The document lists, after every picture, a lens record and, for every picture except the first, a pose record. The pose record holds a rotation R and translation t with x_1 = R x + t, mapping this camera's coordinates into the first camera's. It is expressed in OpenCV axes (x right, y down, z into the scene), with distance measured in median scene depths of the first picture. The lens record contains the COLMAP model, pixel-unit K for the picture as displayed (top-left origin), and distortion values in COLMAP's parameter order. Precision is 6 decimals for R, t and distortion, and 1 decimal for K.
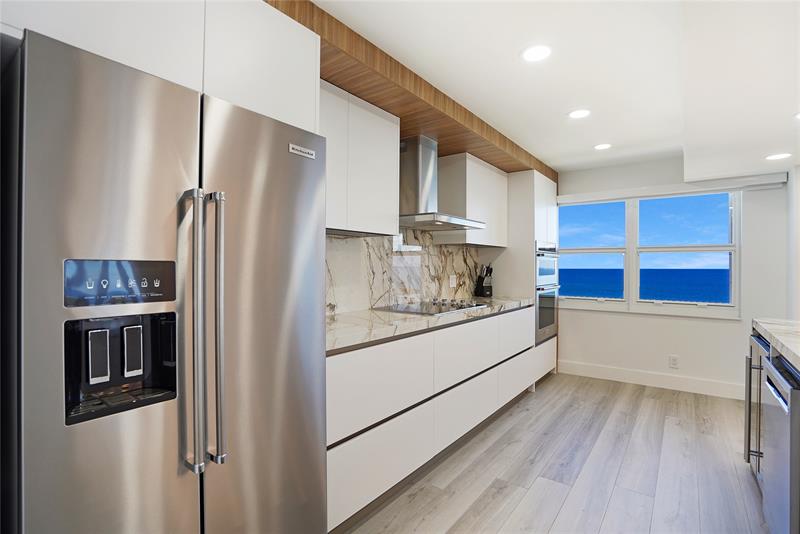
lens RADIAL K [[380.1, 0, 398.6], [0, 380.1, 267.4], [0, 0, 1]] dist [-0.070493, 0.030336]
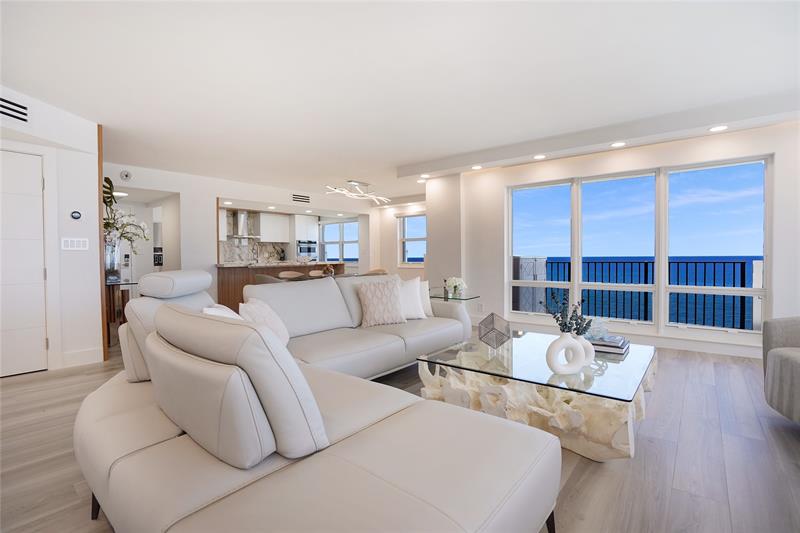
lens RADIAL K [[380.1, 0, 398.6], [0, 380.1, 266.9], [0, 0, 1]] dist [-0.070493, 0.030336]
pose [[0.999492, -0.009603, -0.030401, 1.277621], [0.010315, 0.999674, 0.023366, 0.074428], [0.030167, -0.023668, 0.999265, -1.887074]]
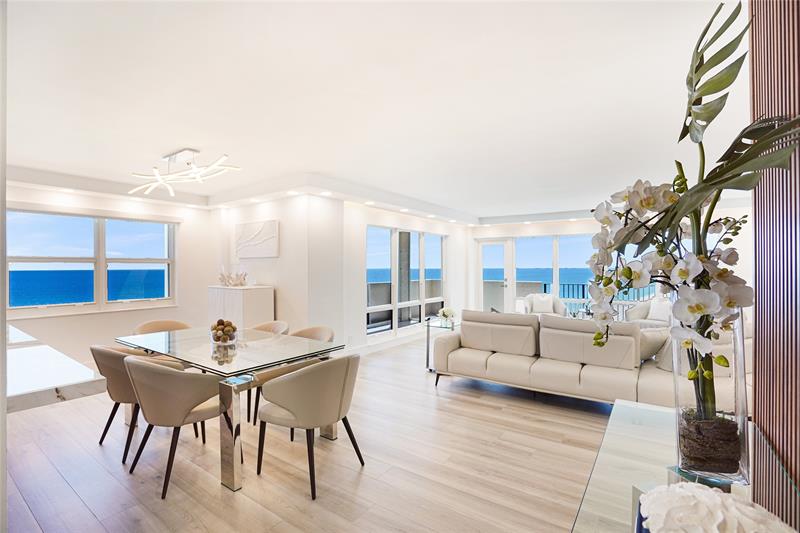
lens RADIAL K [[372.7, 0, 400.0], [0, 372.7, 266.5], [0, 0, 1]] dist [-0.062007, 0.022481]
pose [[-0.050571, -0.001004, 0.998720, 0.024261], [0.005606, 0.999983, 0.001289, -0.020809], [-0.998705, 0.005664, -0.050564, -0.434614]]
